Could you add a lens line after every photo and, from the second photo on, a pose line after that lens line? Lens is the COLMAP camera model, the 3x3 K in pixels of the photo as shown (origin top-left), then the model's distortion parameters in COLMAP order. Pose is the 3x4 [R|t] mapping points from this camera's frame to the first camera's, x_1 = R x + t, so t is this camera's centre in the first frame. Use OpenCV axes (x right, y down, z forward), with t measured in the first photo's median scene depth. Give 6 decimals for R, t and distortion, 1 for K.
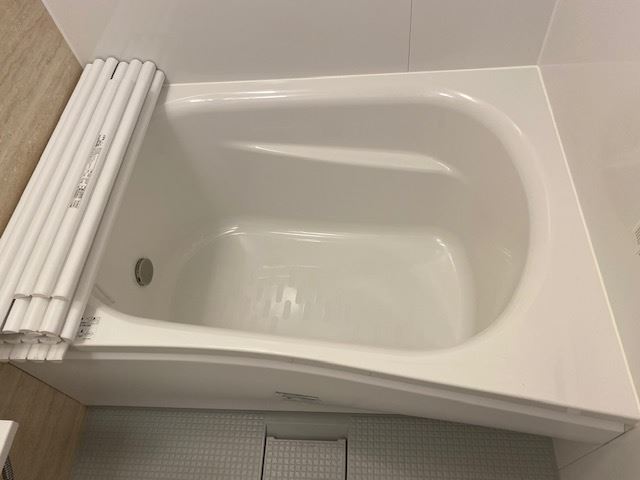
lens RADIAL K [[476.3, 0, 320.0], [0, 476.3, 240.0], [0, 0, 1]] dist [0.006243, 0.007000]
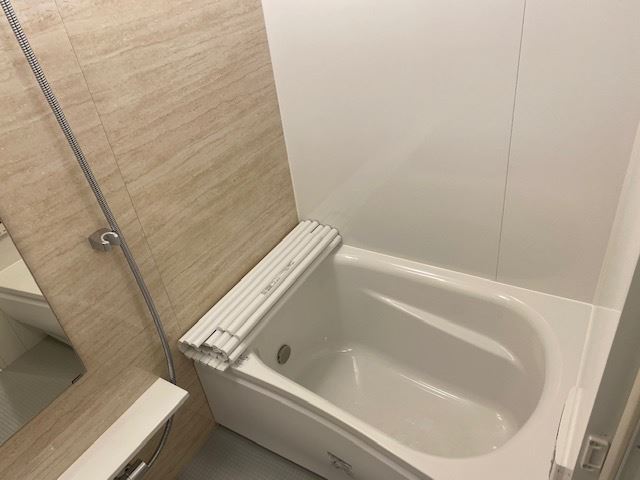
lens RADIAL K [[476.3, 0, 320.0], [0, 476.3, 240.0], [0, 0, 1]] dist [0.006243, 0.007000]
pose [[0.887848, 0.261446, -0.378644, 0.254153], [-0.370706, 0.893906, -0.252011, 0.105031], [0.272585, 0.364113, 0.890572, -0.519248]]
